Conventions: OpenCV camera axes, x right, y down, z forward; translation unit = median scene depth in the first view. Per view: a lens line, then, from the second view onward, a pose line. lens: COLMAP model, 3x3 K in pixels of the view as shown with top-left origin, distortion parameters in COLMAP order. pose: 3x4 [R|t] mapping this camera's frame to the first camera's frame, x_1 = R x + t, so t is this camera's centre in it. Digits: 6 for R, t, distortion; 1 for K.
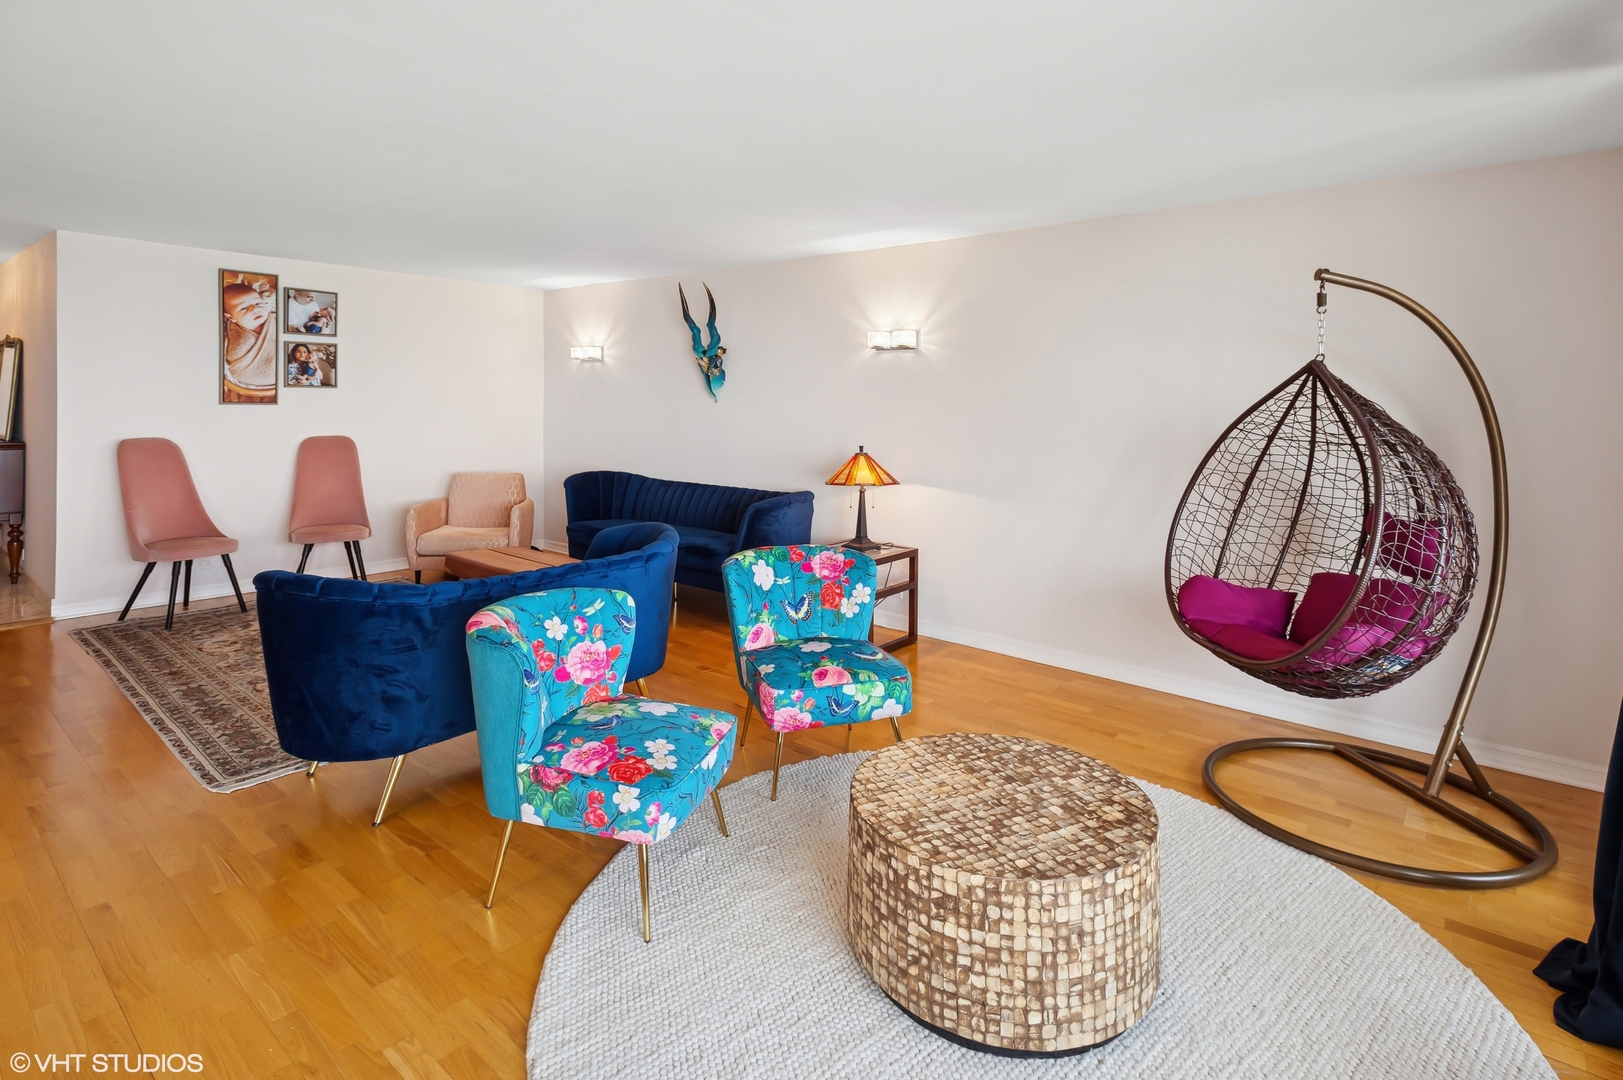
lens RADIAL K [[825.3, 0, 784.7], [0, 825.3, 393.3], [0, 0, 1]] dist [0.013773, -0.001488]
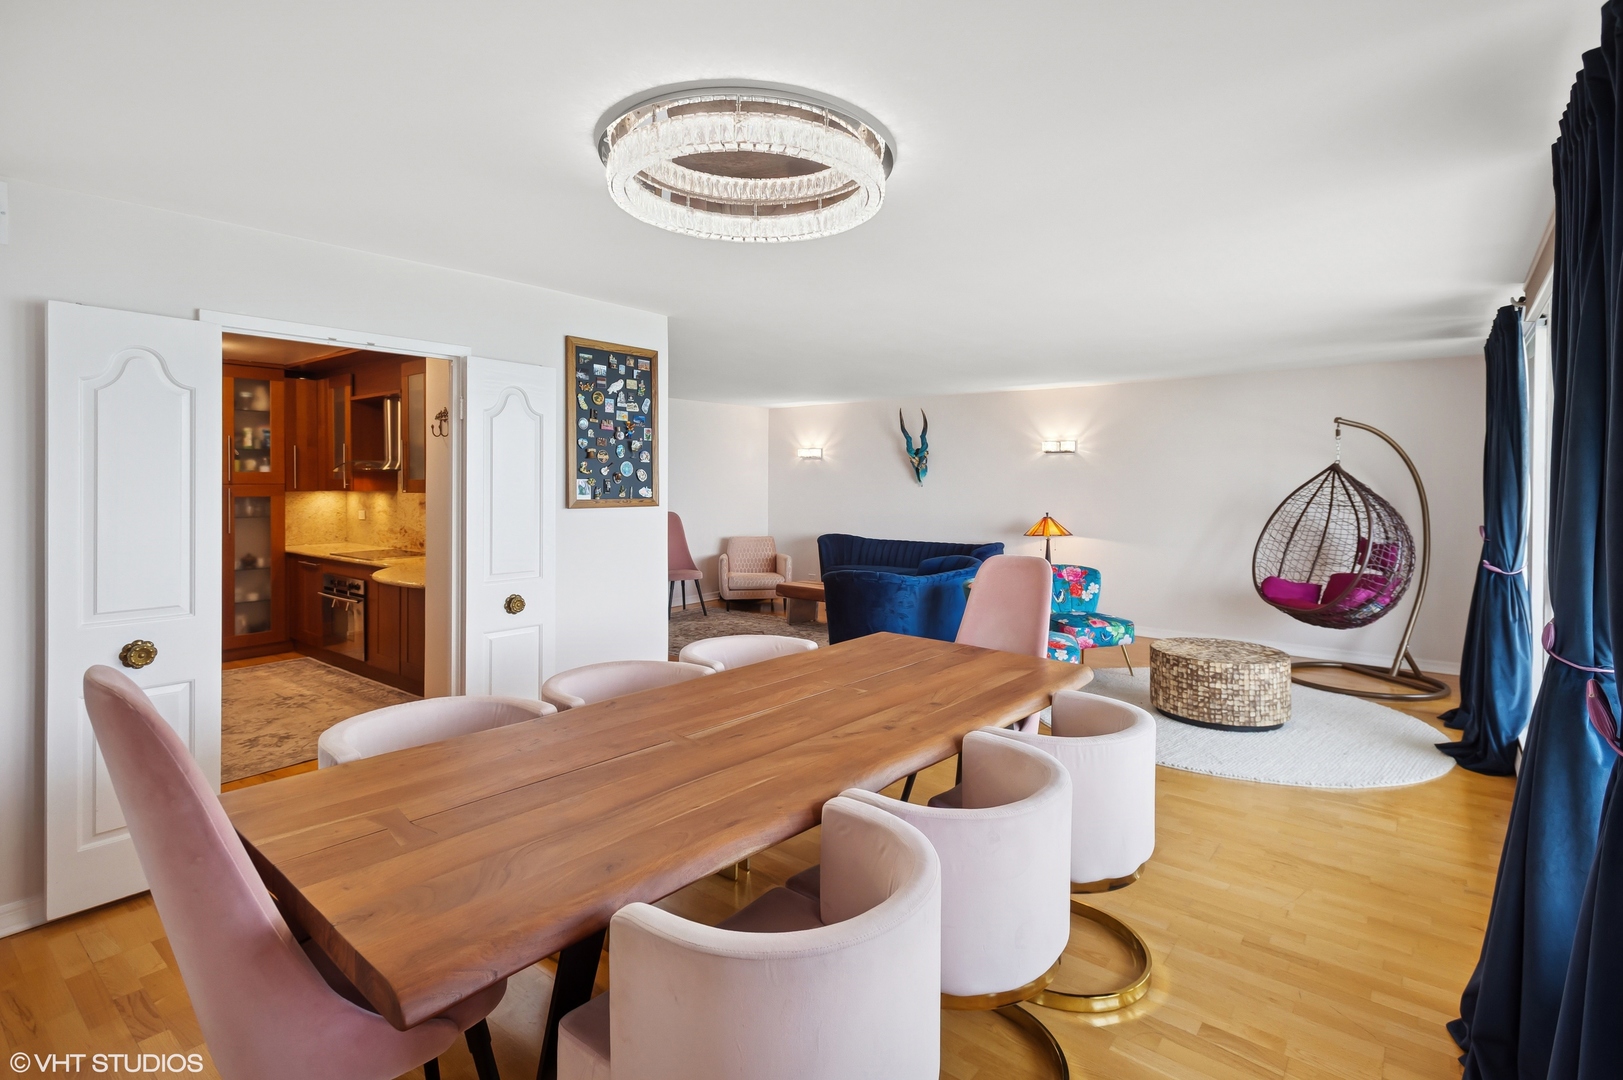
lens RADIAL K [[782.6, 0, 799.2], [0, 782.6, 480.3], [0, 0, 1]] dist [0.021691, -0.005531]
pose [[0.999555, -0.008678, 0.028546, -0.507206], [0.008528, 0.999949, 0.005360, -0.014687], [-0.028591, -0.005114, 0.999578, -0.620853]]
